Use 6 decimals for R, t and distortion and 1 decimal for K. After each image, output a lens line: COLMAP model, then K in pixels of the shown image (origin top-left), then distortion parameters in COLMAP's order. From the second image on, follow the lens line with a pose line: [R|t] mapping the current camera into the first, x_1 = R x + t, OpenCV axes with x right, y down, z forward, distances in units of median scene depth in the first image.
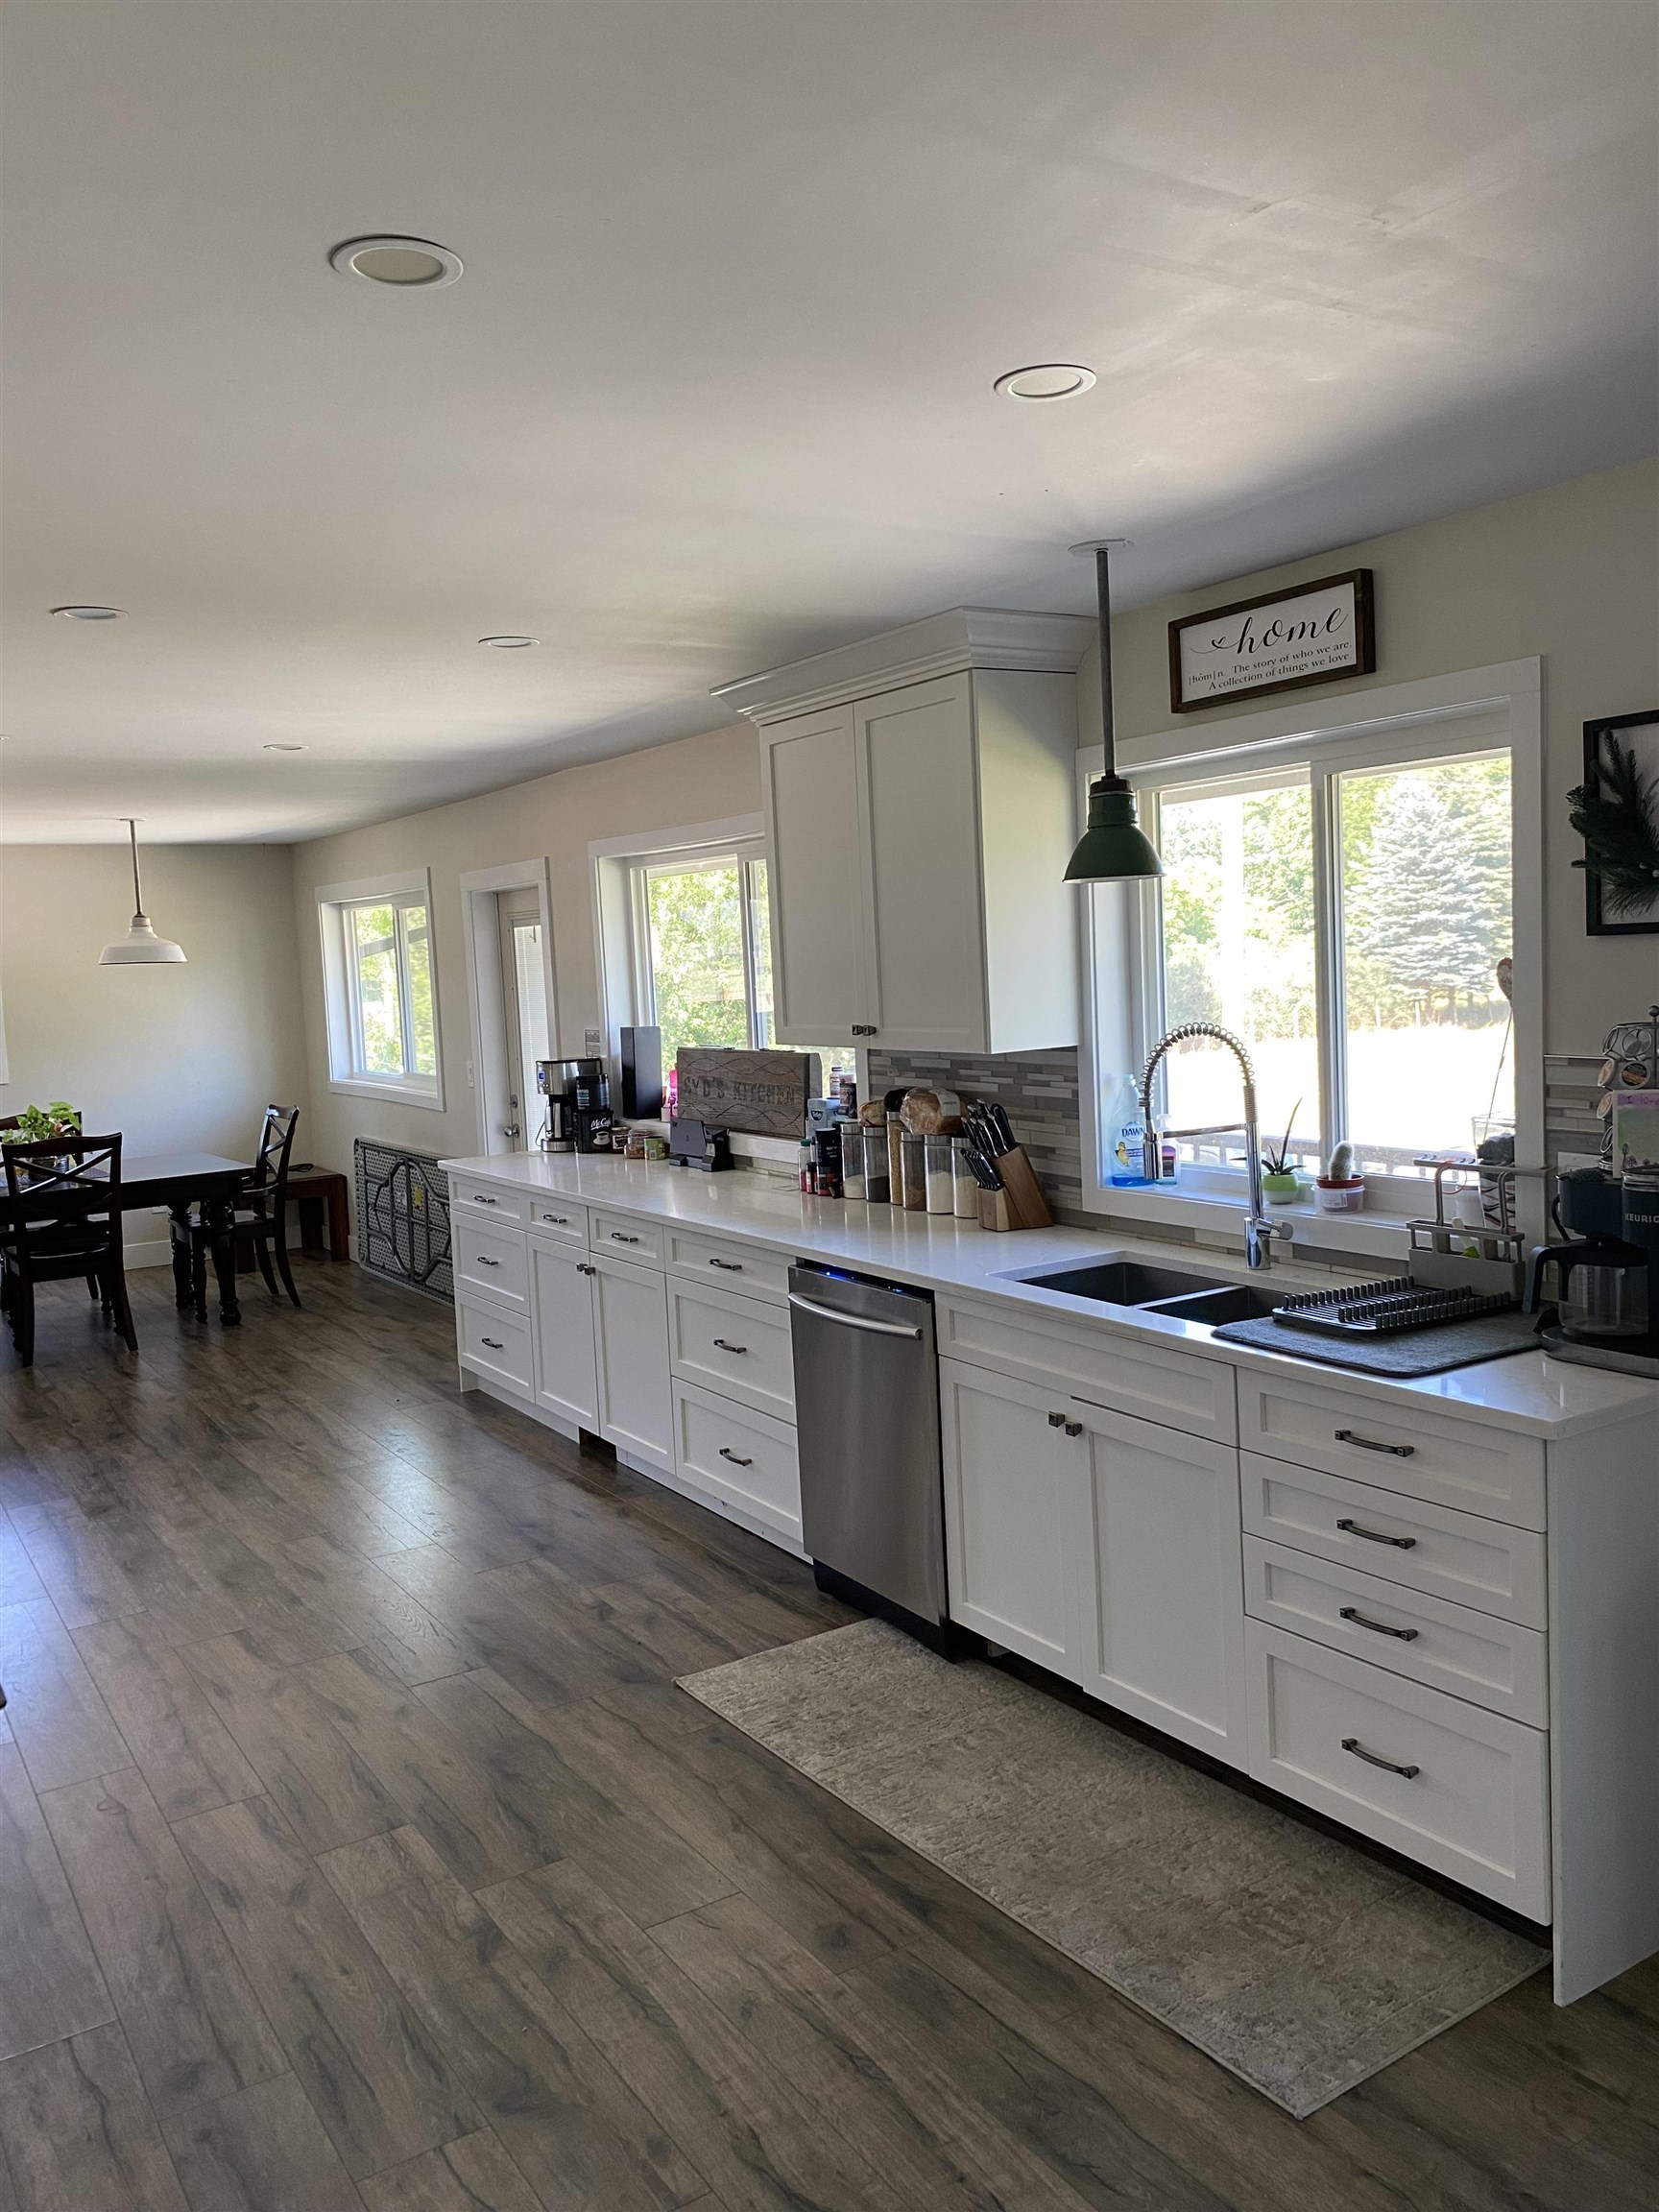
lens RADIAL K [[1689.2, 0, 851.4], [0, 1689.2, 1108.7], [0, 0, 1]] dist [0.030785, -0.021714]
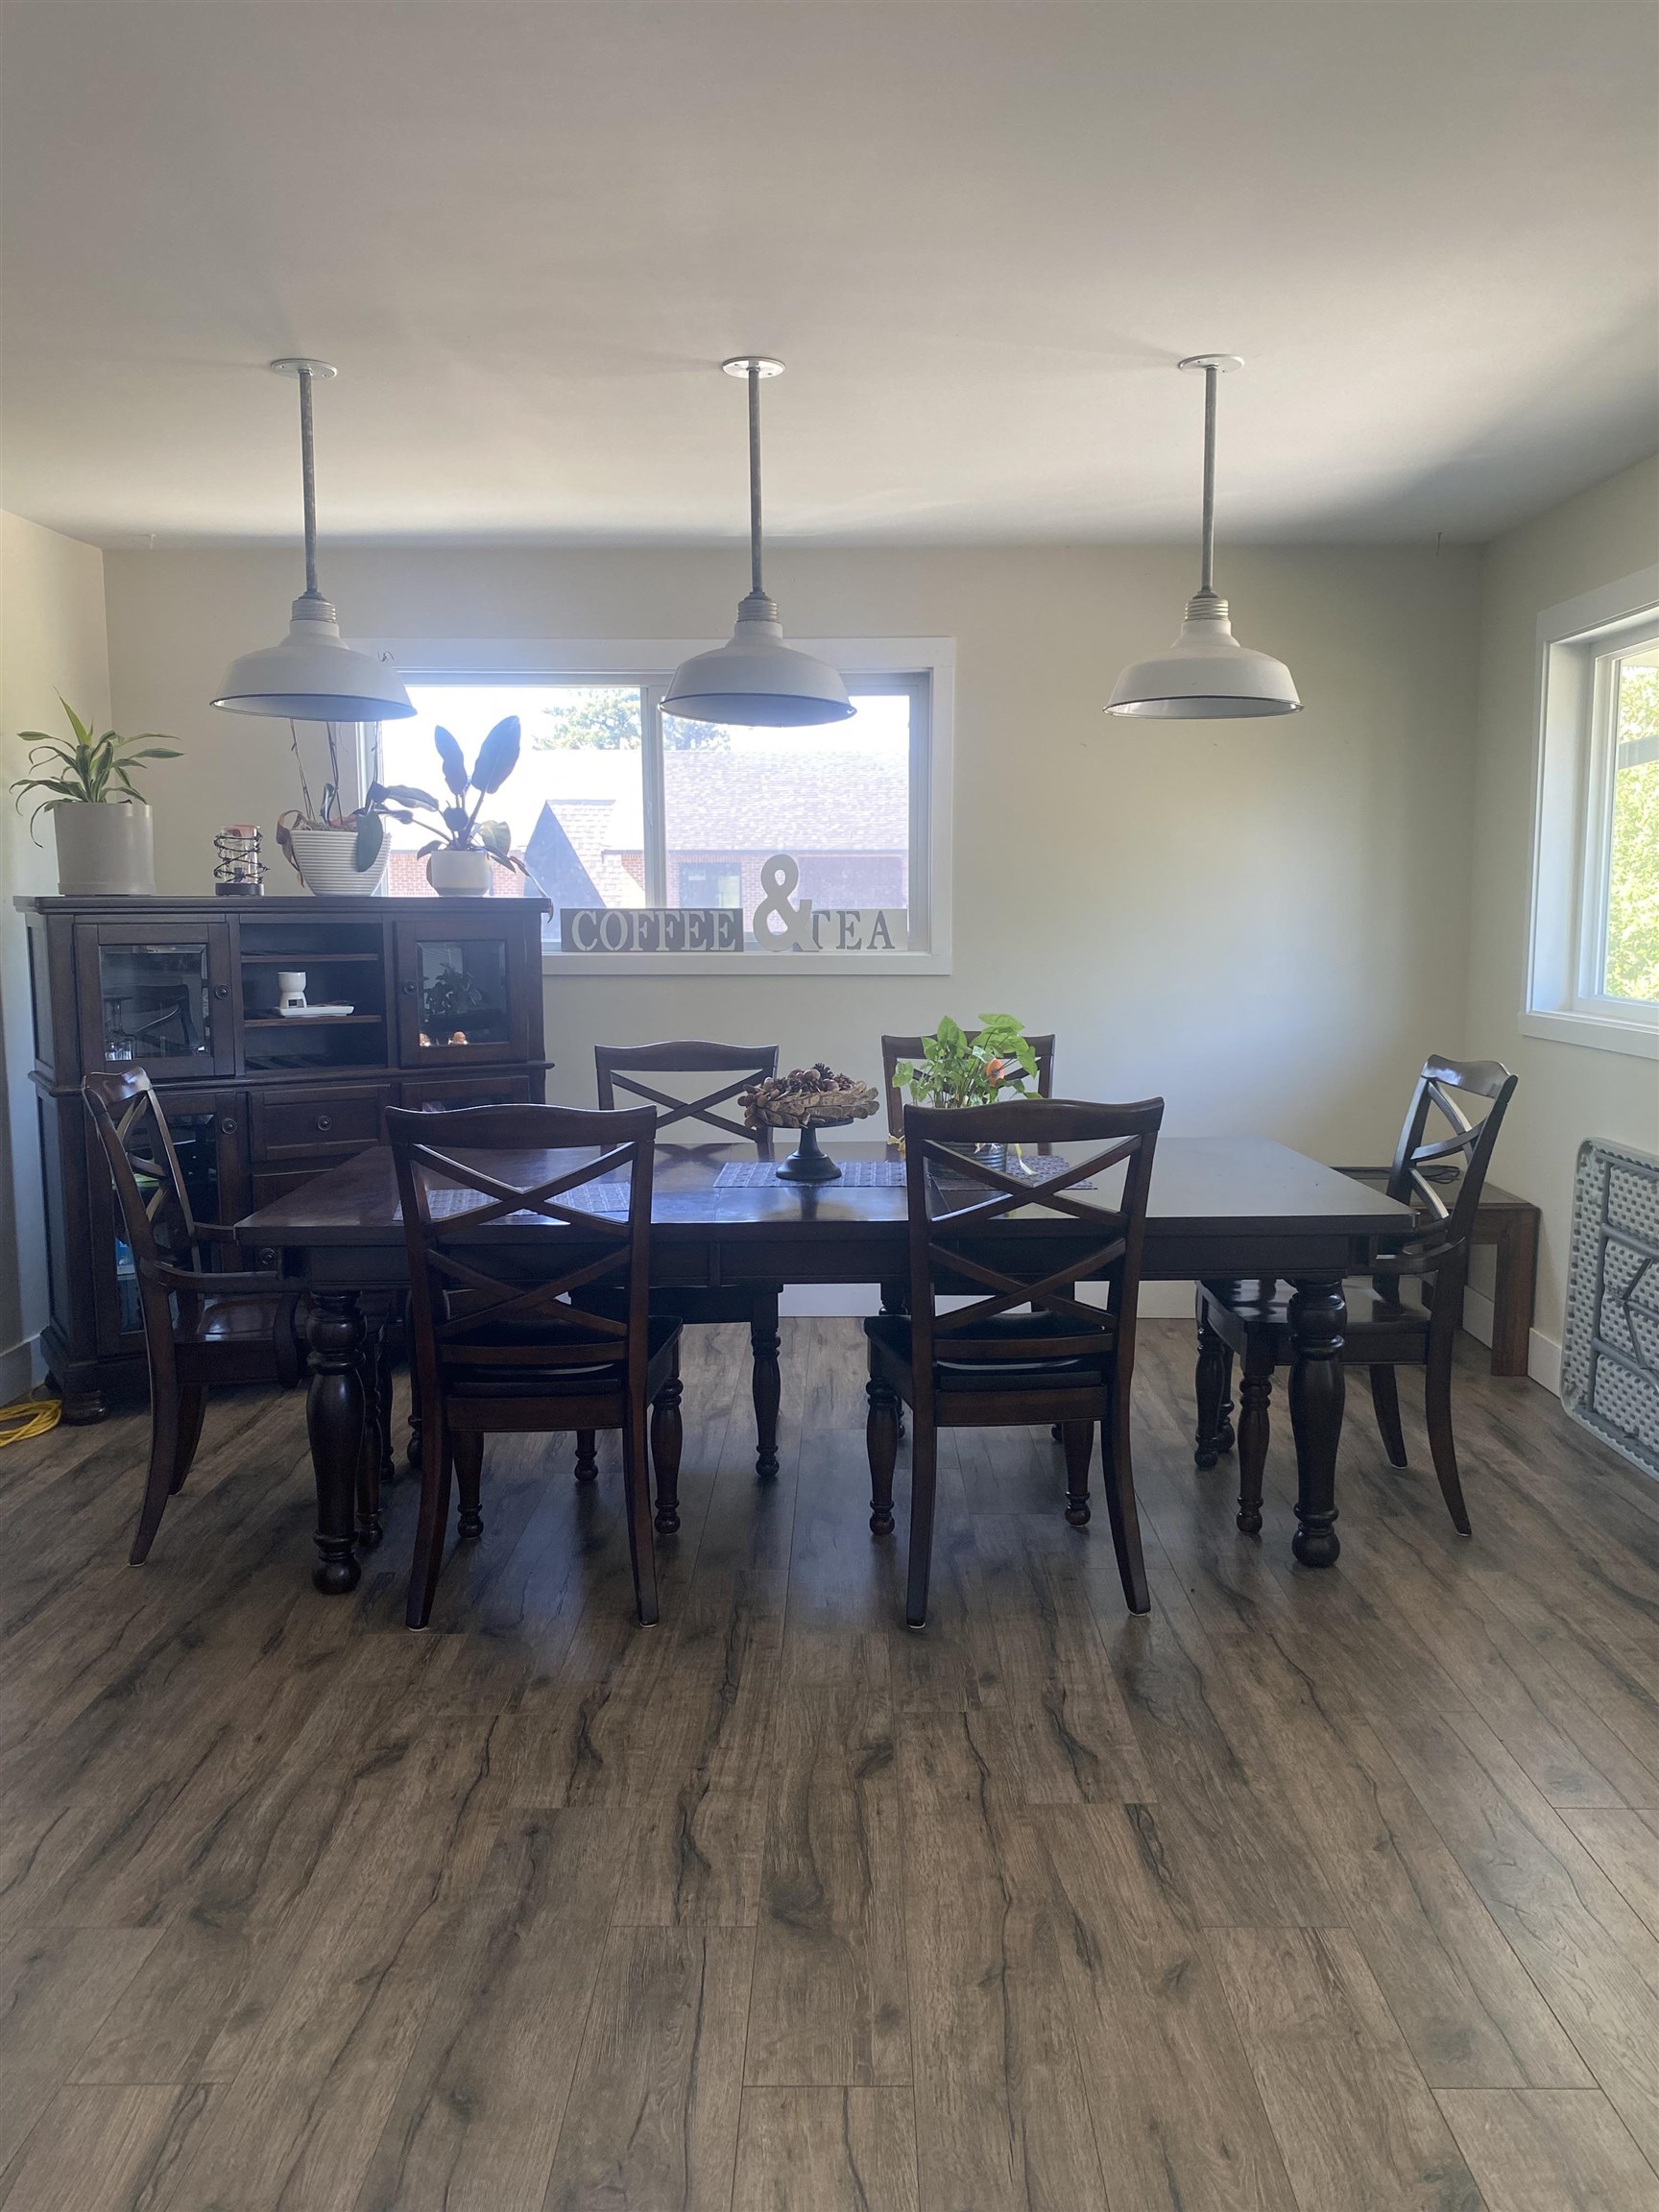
lens RADIAL K [[1611.8, 0, 846.9], [0, 1611.8, 1146.1], [0, 0, 1]] dist [0.026097, -0.001482]
pose [[0.842892, 0.129298, -0.522317, -0.573028], [-0.095746, 0.991249, 0.090871, -0.007251], [0.529495, -0.026585, 0.847896, 1.273852]]
